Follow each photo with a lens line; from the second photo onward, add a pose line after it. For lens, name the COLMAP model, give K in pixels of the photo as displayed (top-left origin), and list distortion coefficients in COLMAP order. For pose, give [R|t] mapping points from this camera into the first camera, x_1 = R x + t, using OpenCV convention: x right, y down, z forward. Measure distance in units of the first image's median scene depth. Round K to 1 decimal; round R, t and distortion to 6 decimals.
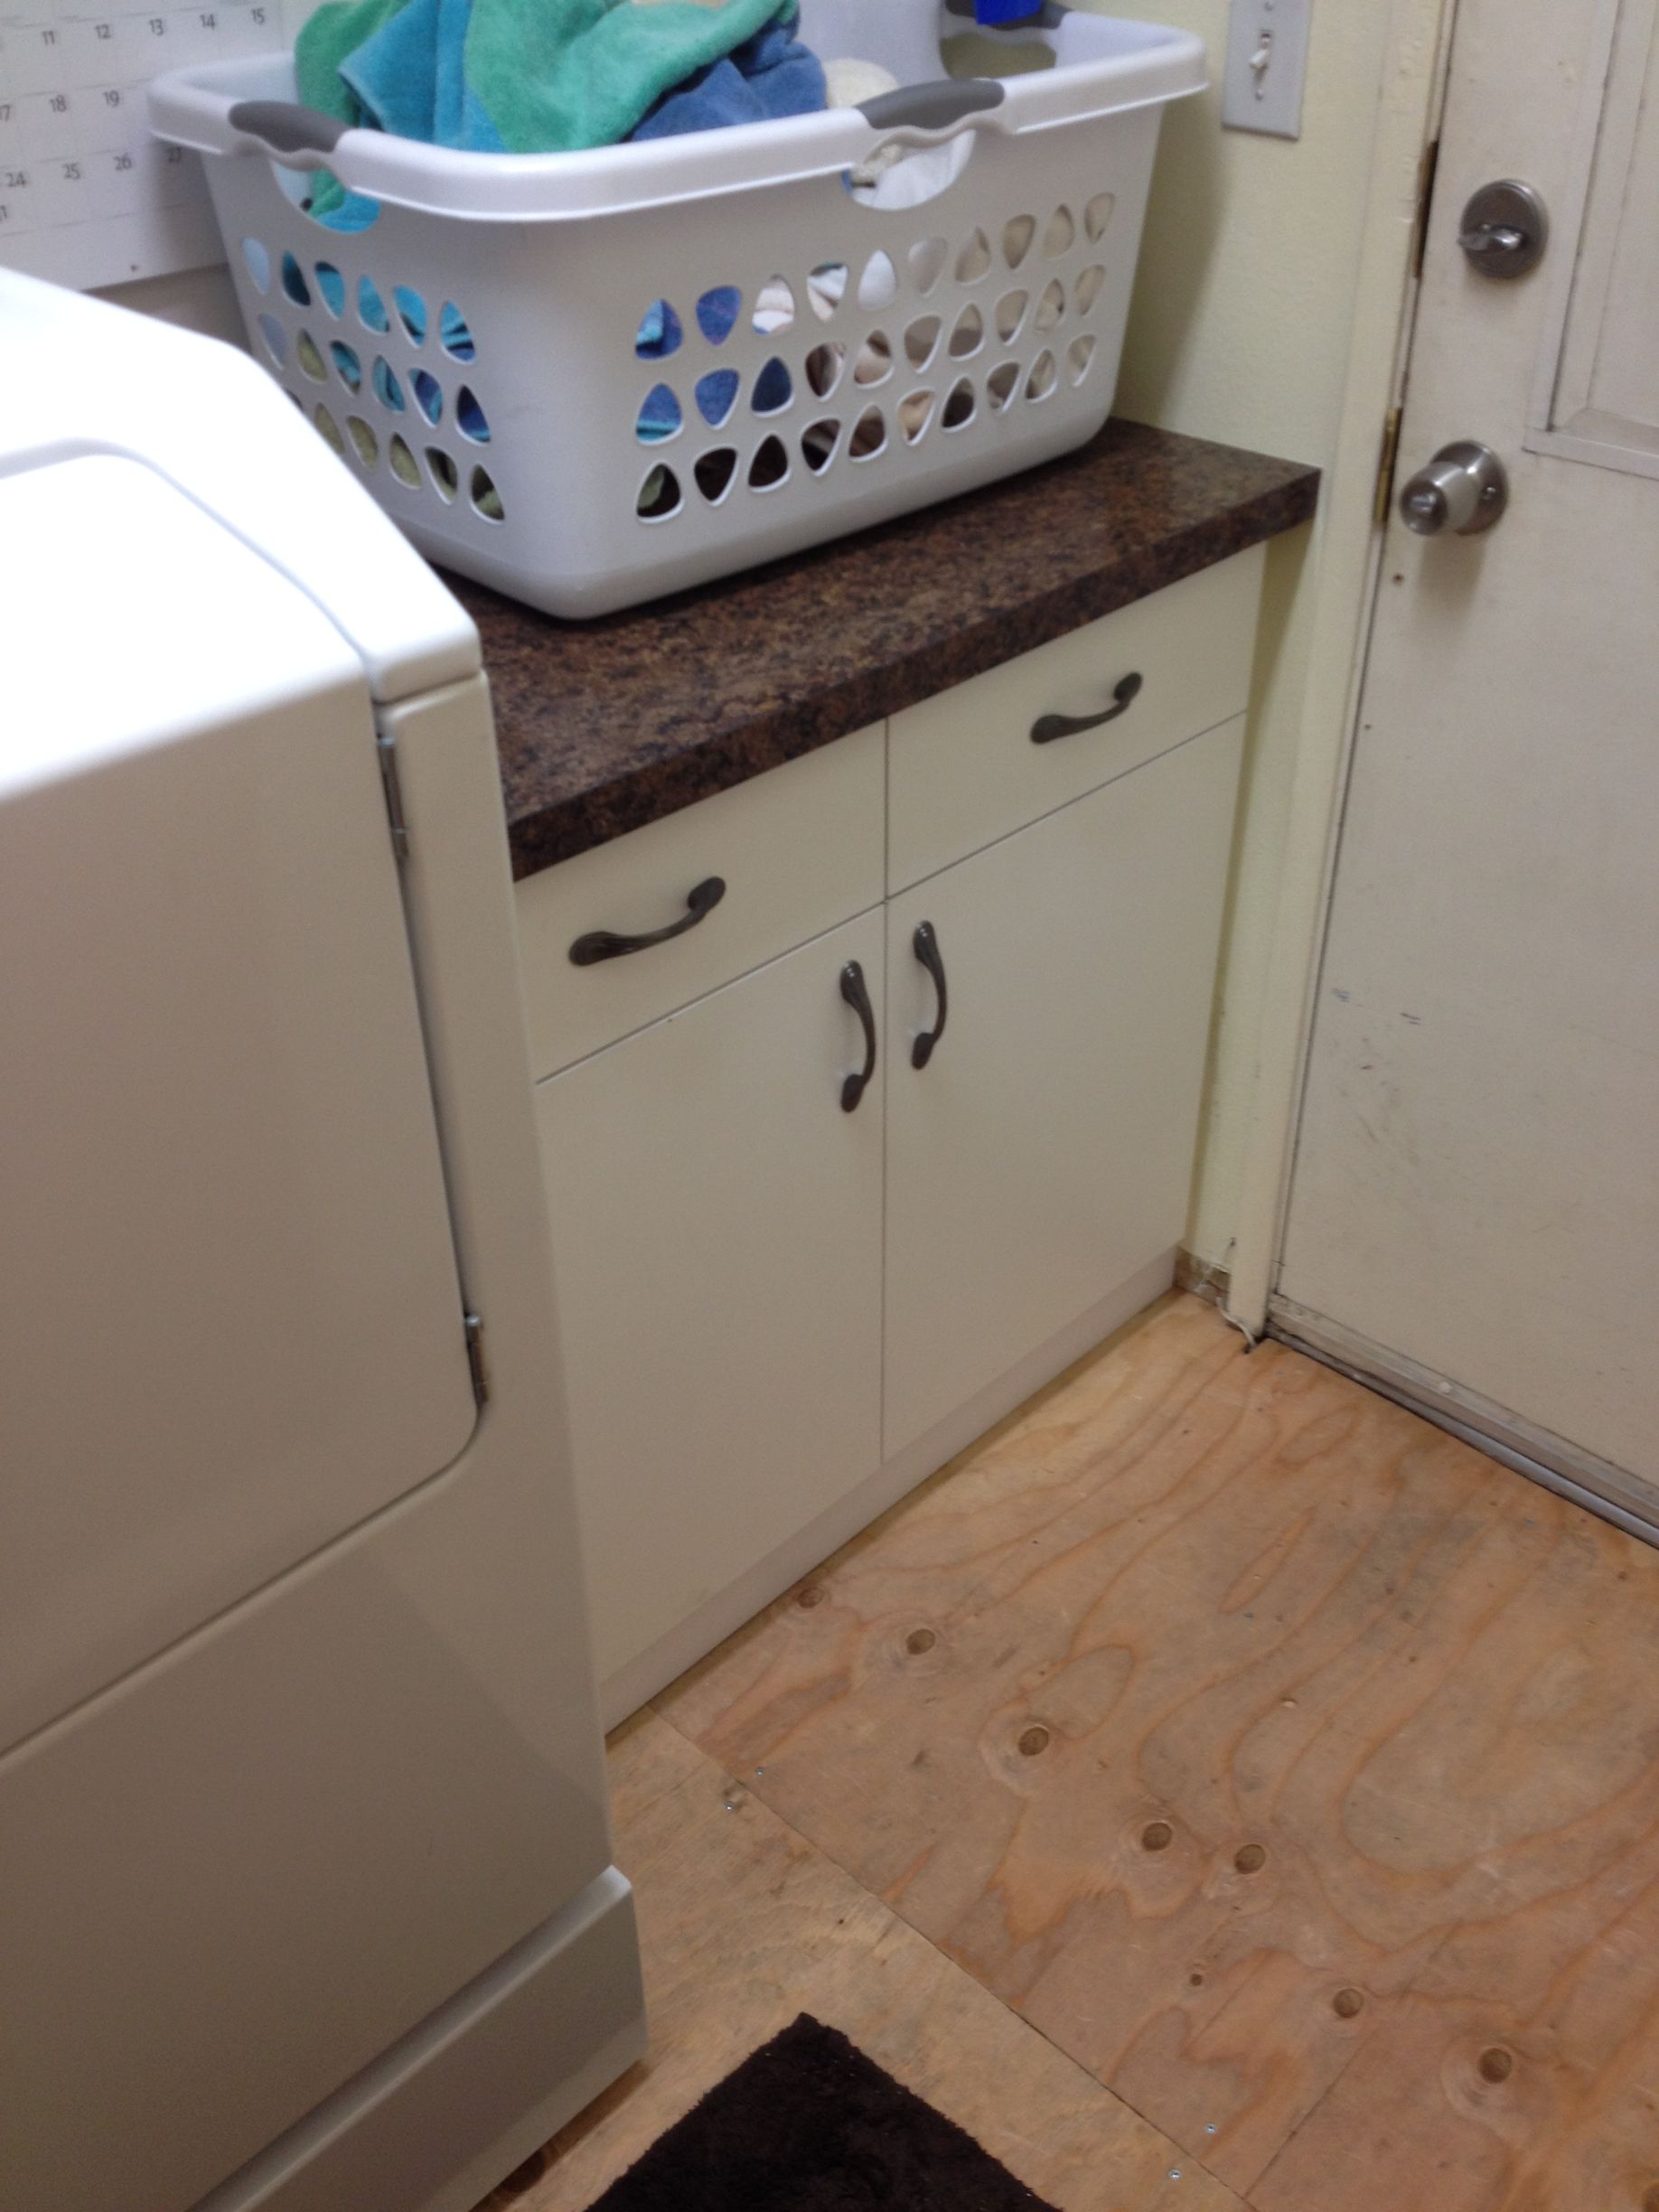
lens RADIAL K [[2105.5, 0, 799.4], [0, 2105.5, 1143.6], [0, 0, 1]] dist [-0.006150, 0.000000]
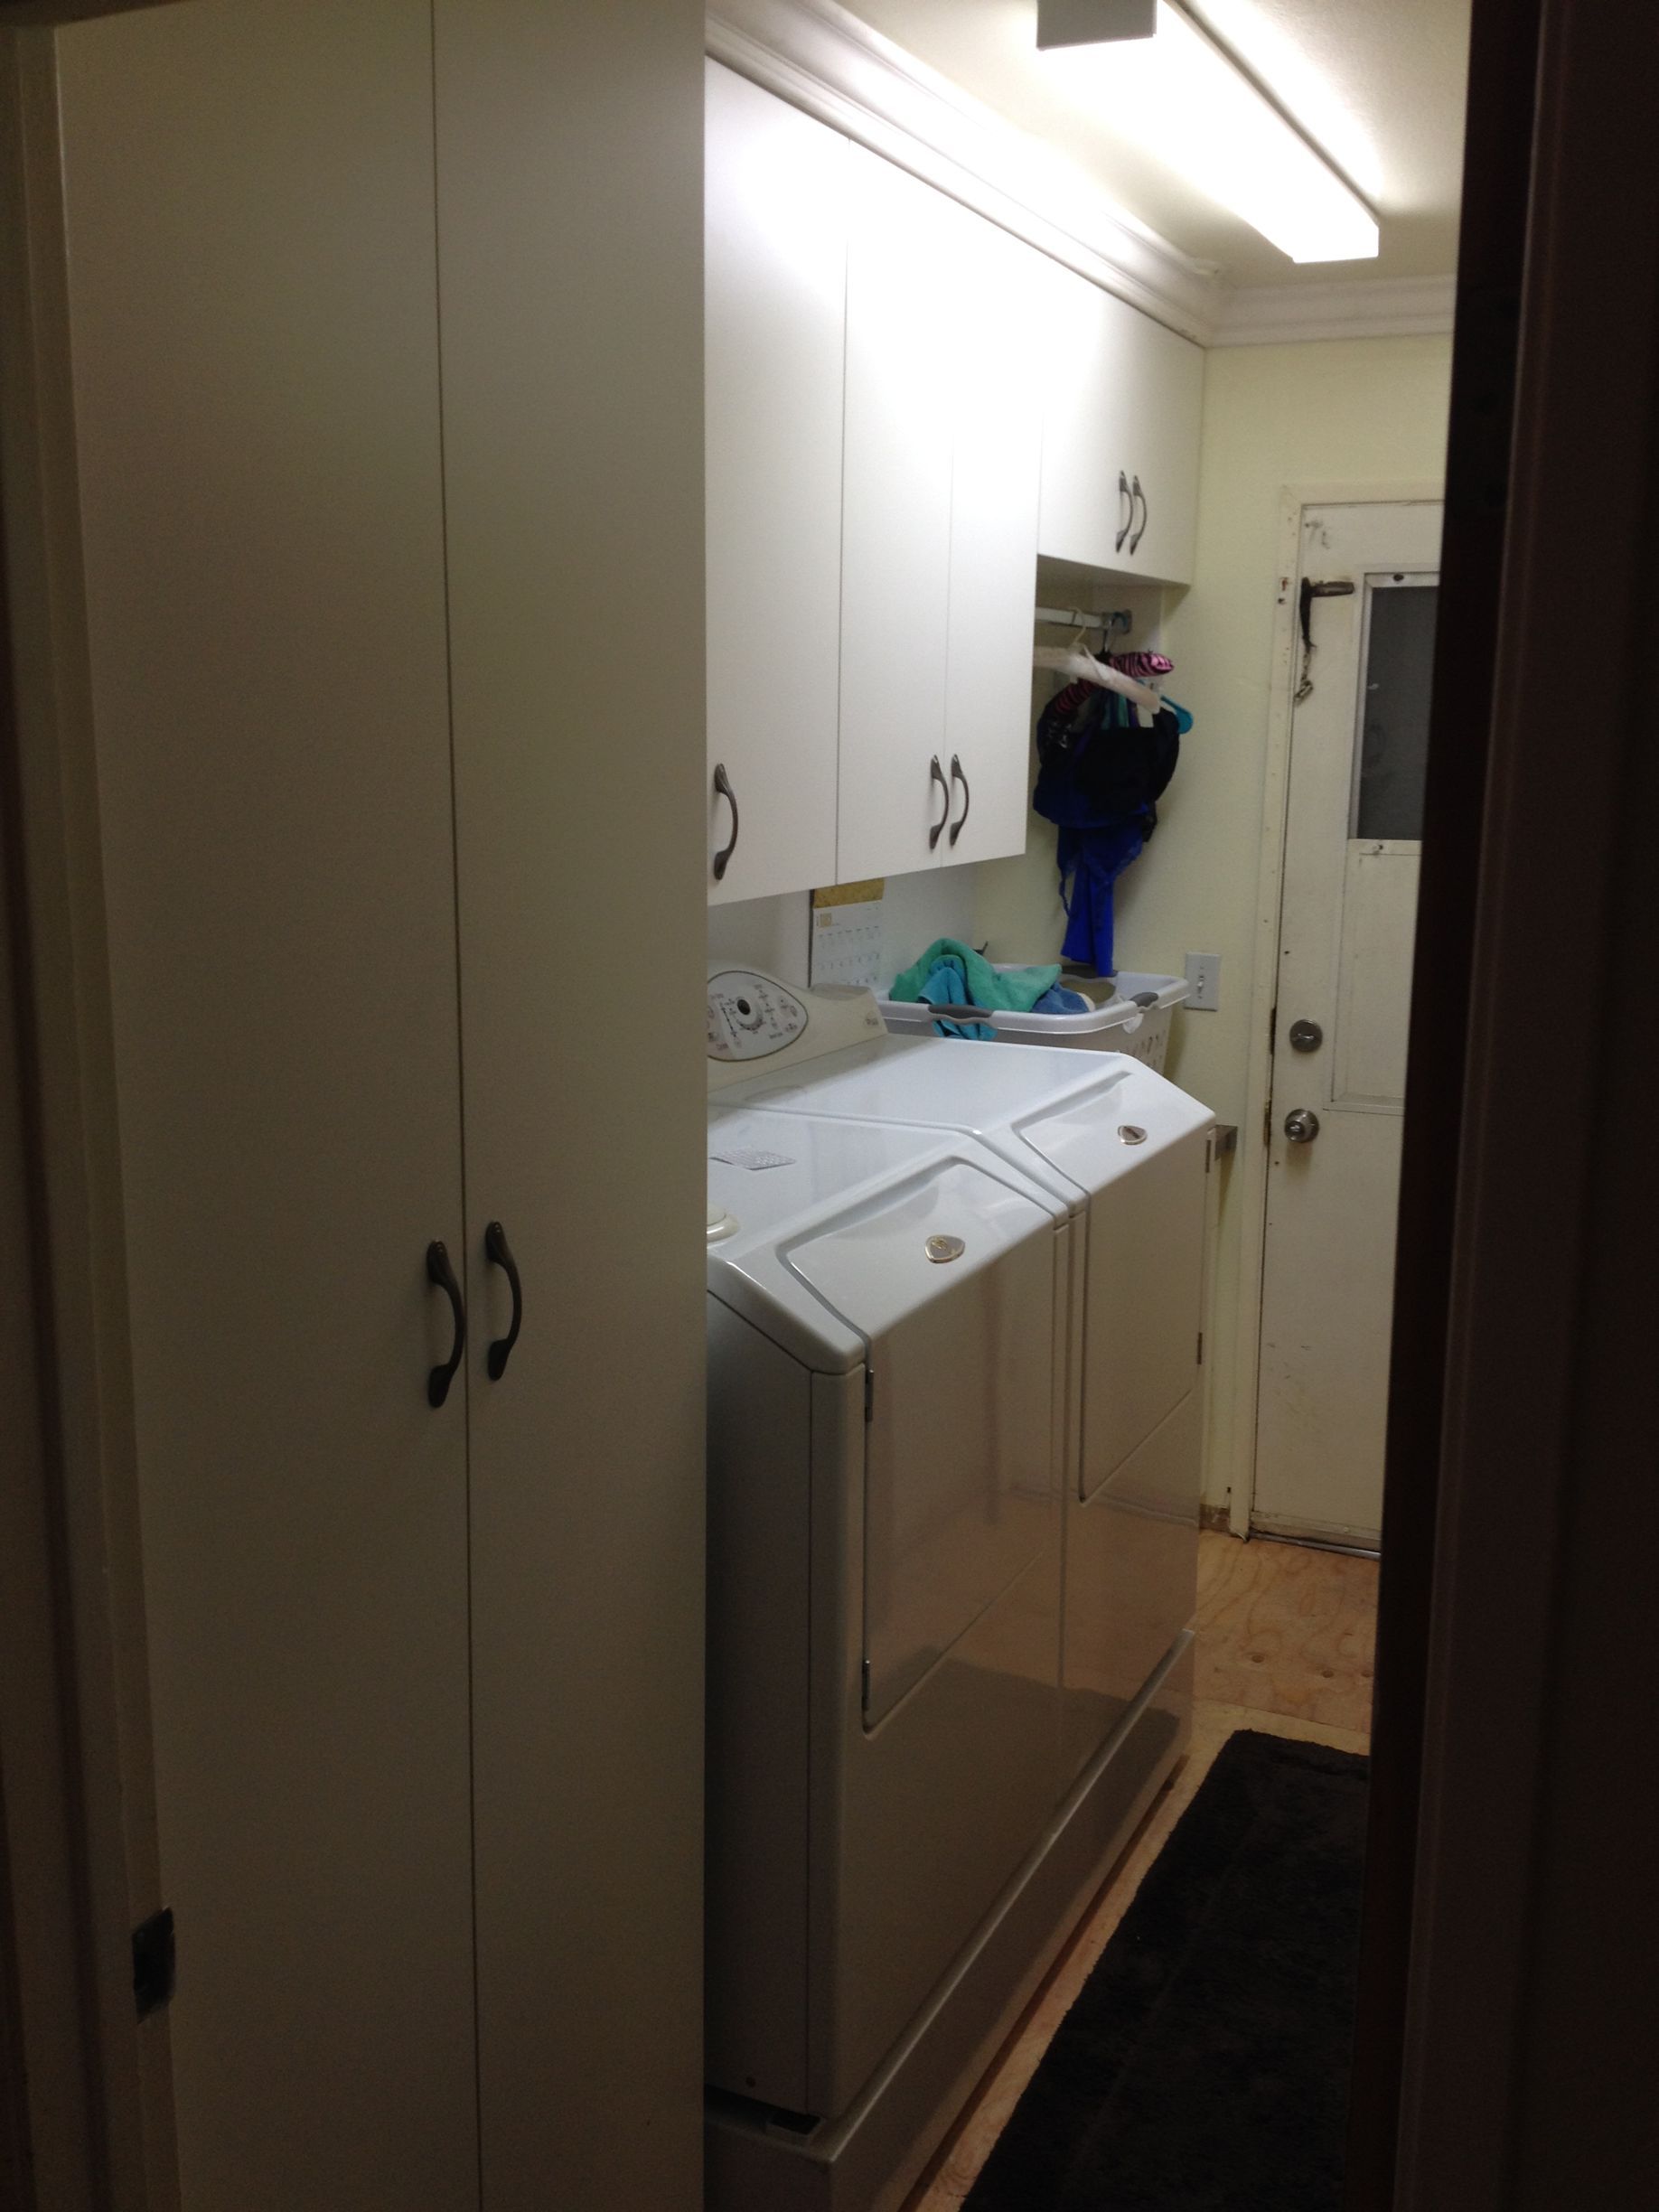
lens RADIAL K [[2105.5, 0, 889.7], [0, 2105.5, 1178.7], [0, 0, 1]] dist [-0.006150, 0.000000]
pose [[0.931611, -0.057730, 0.358843, -1.197831], [0.195155, 0.912363, -0.359872, 0.642928], [-0.306620, 0.405291, 0.861234, -1.173307]]
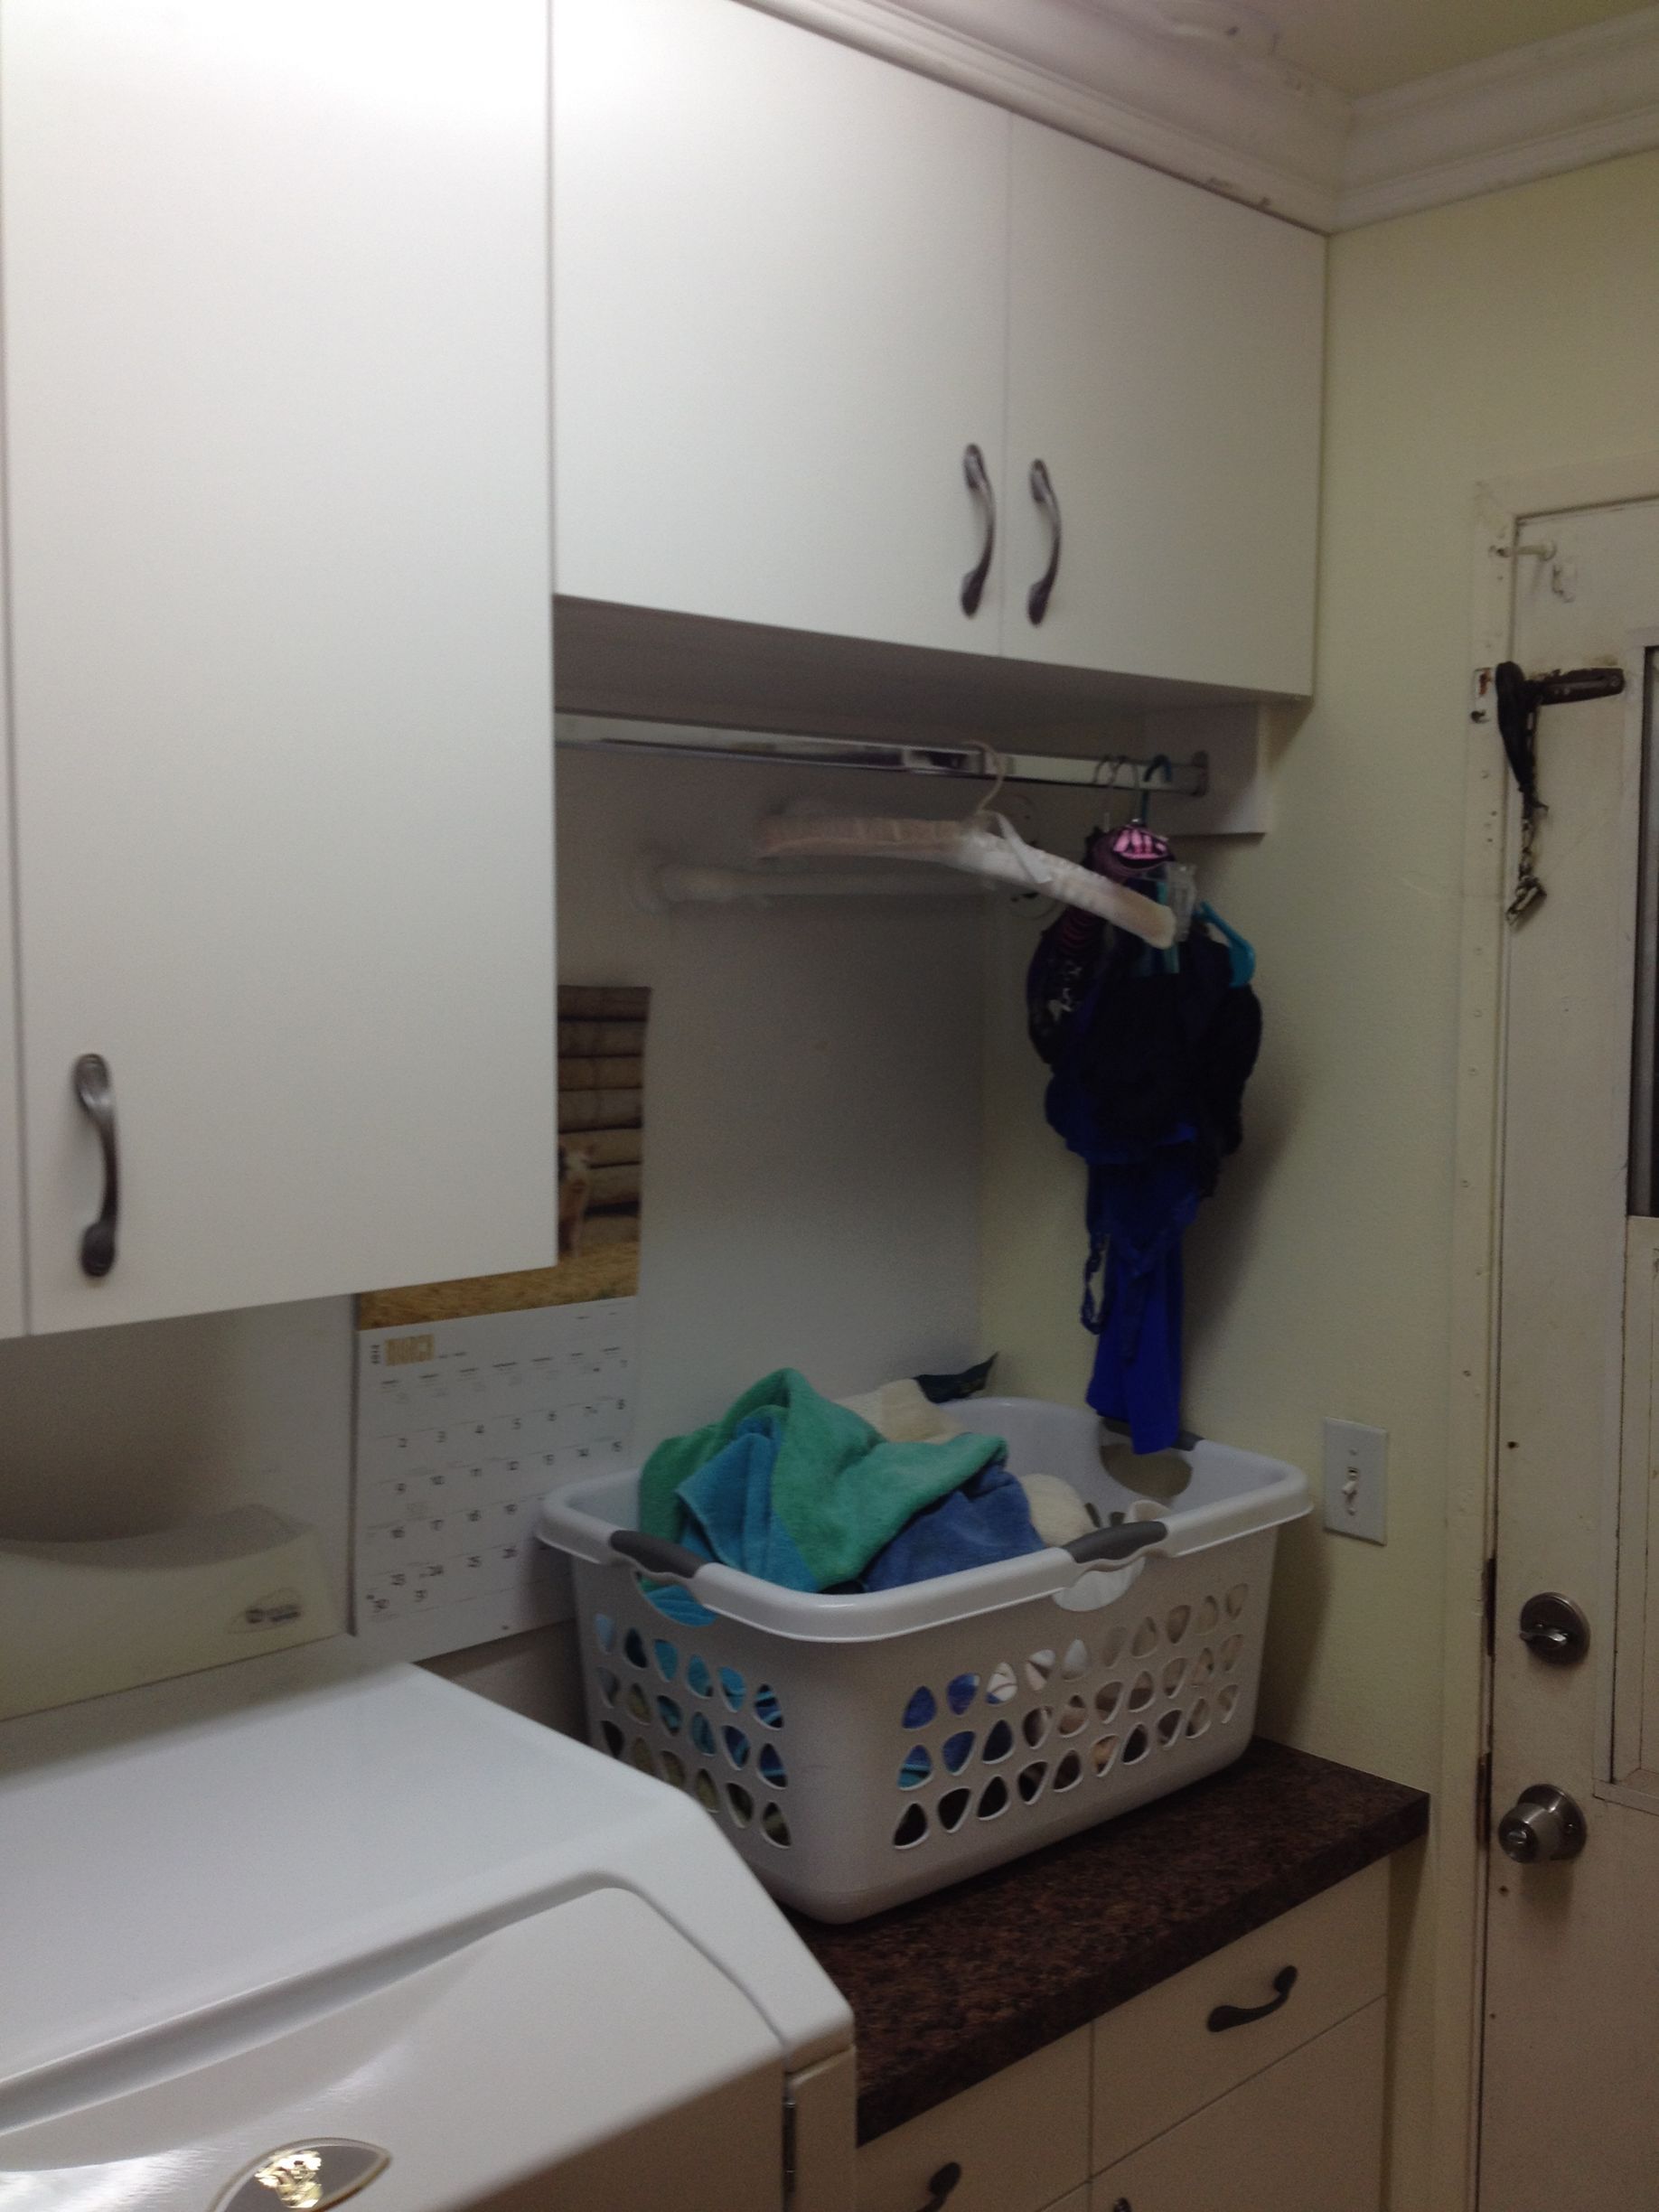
lens RADIAL K [[2105.5, 0, 826.6], [0, 2105.5, 1077.6], [0, 0, 1]] dist [-0.006150, 0.000000]
pose [[0.999448, 0.021256, -0.025523, -0.089160], [-0.031483, 0.851113, -0.524037, -0.025791], [0.010584, 0.524552, 0.851313, -0.294955]]
